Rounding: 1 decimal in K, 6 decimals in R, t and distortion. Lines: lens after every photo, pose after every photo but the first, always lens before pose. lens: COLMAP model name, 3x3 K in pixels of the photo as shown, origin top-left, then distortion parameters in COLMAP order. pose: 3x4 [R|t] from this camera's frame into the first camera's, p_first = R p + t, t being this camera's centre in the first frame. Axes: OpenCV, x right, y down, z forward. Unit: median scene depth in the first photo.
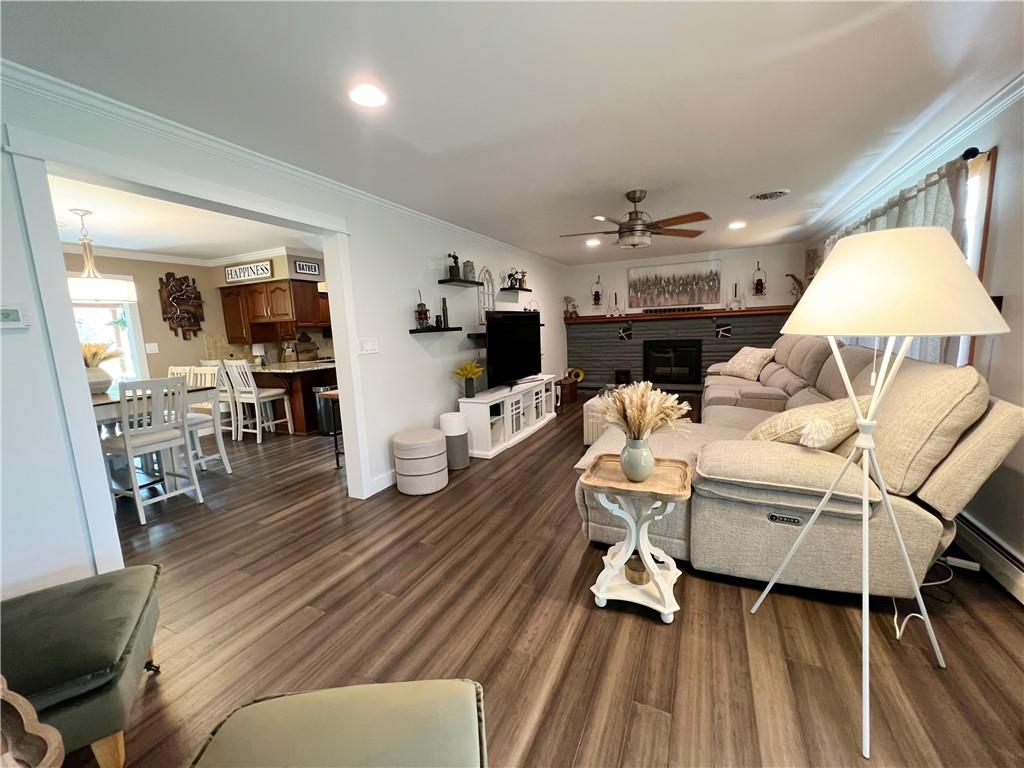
lens RADIAL K [[409.5, 0, 509.7], [0, 409.5, 383.9], [0, 0, 1]] dist [0.000123, -0.000246]
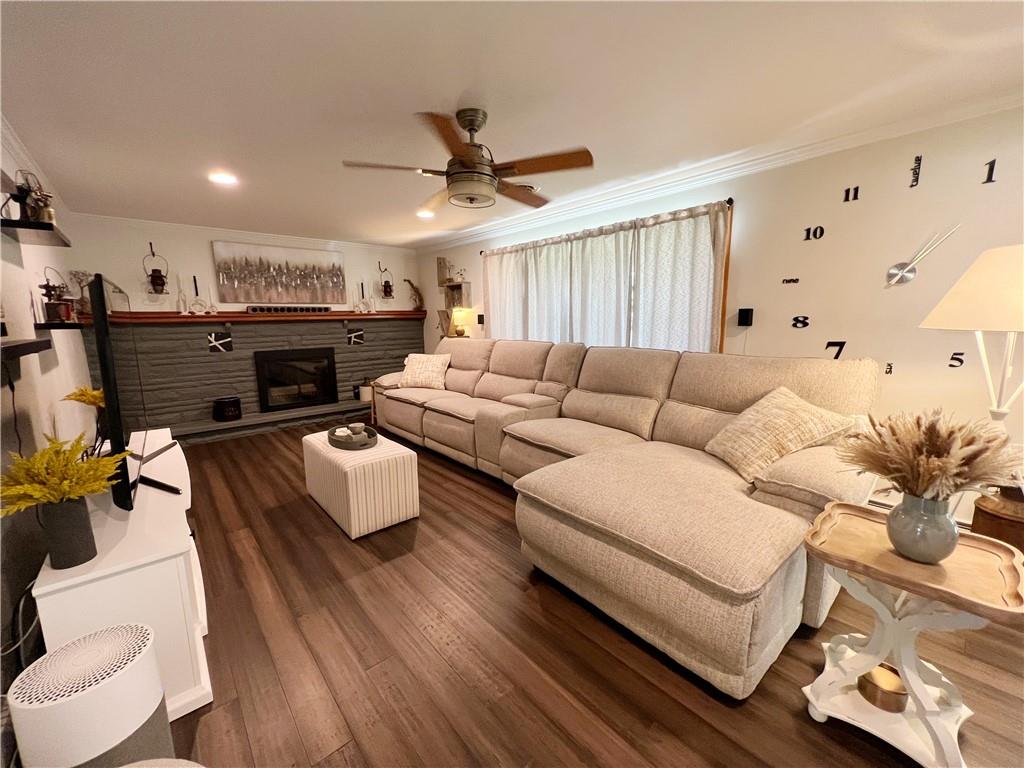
lens RADIAL K [[409.5, 0, 509.1], [0, 409.5, 381.7], [0, 0, 1]] dist [0.000123, -0.000246]
pose [[0.393794, -0.104779, 0.913207, -0.141069], [0.127905, 0.990063, 0.058442, -0.044123], [-0.910256, 0.093789, 0.403283, 0.360525]]
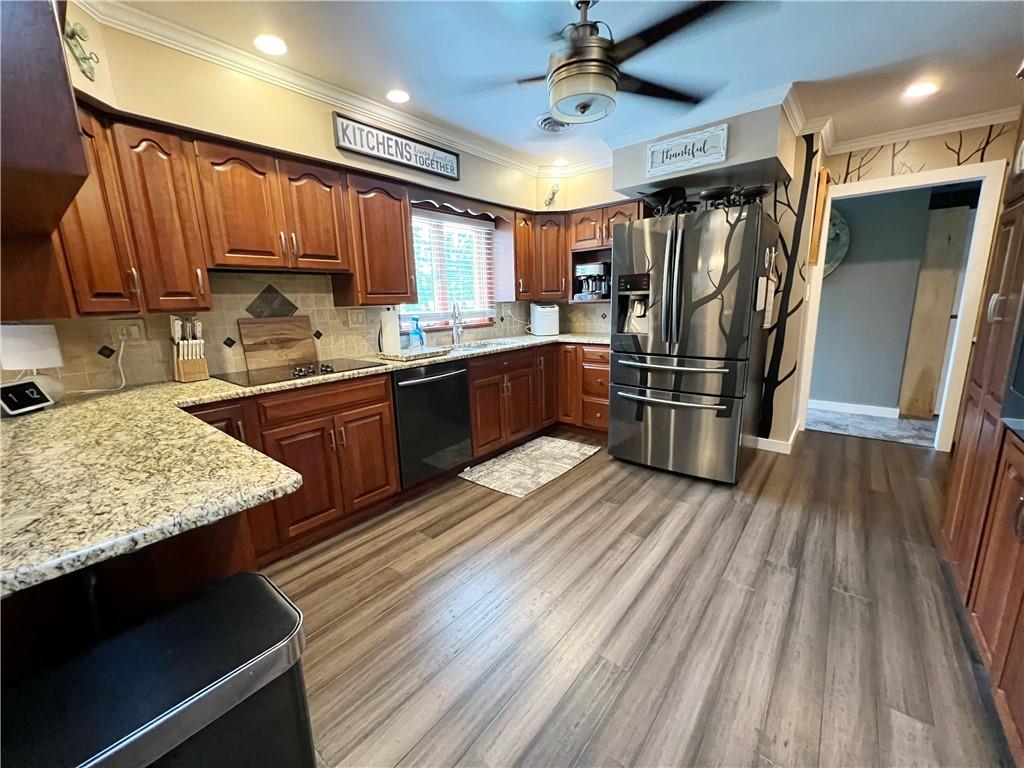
lens RADIAL K [[409.5, 0, 507.1], [0, 409.5, 383.7], [0, 0, 1]] dist [0.000123, -0.000246]
pose [[0.969859, 0.065641, -0.234659, -0.243166], [-0.049304, 0.995977, 0.074829, -0.086509], [0.238627, -0.061004, 0.969193, 0.756211]]
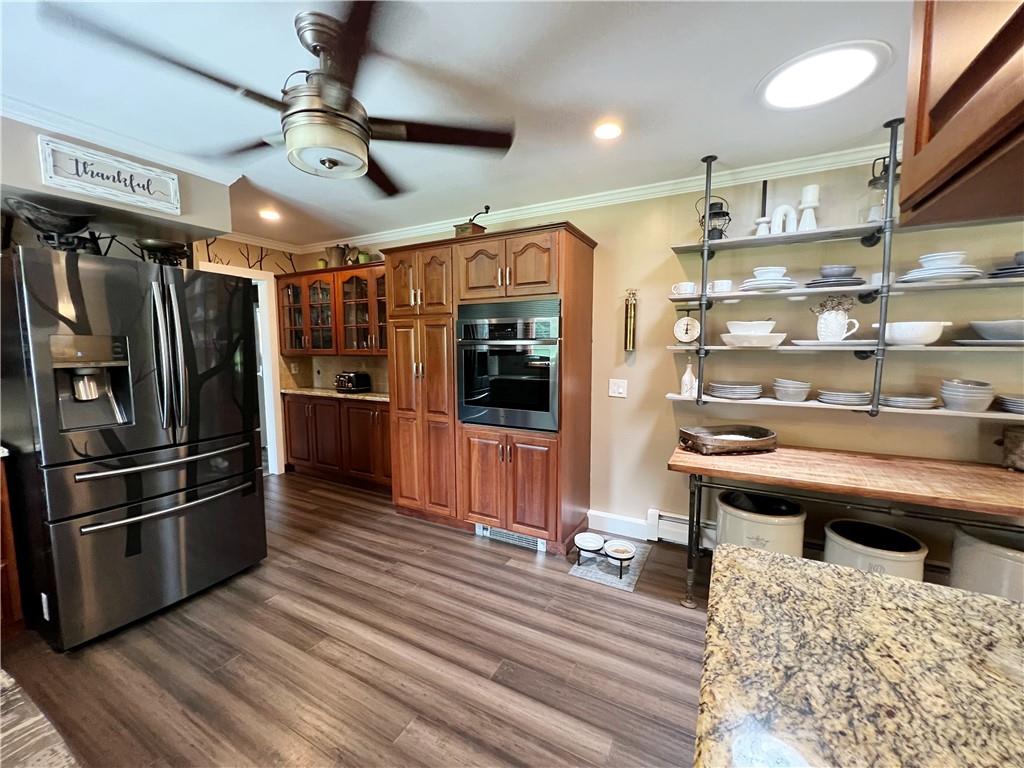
lens RADIAL K [[409.5, 0, 511.8], [0, 409.5, 384.2], [0, 0, 1]] dist [0.000123, -0.000246]
pose [[0.044222, -0.052152, 0.997660, -0.449506], [0.141201, 0.988938, 0.045437, -0.111877], [-0.988993, 0.138861, 0.051097, 0.901145]]
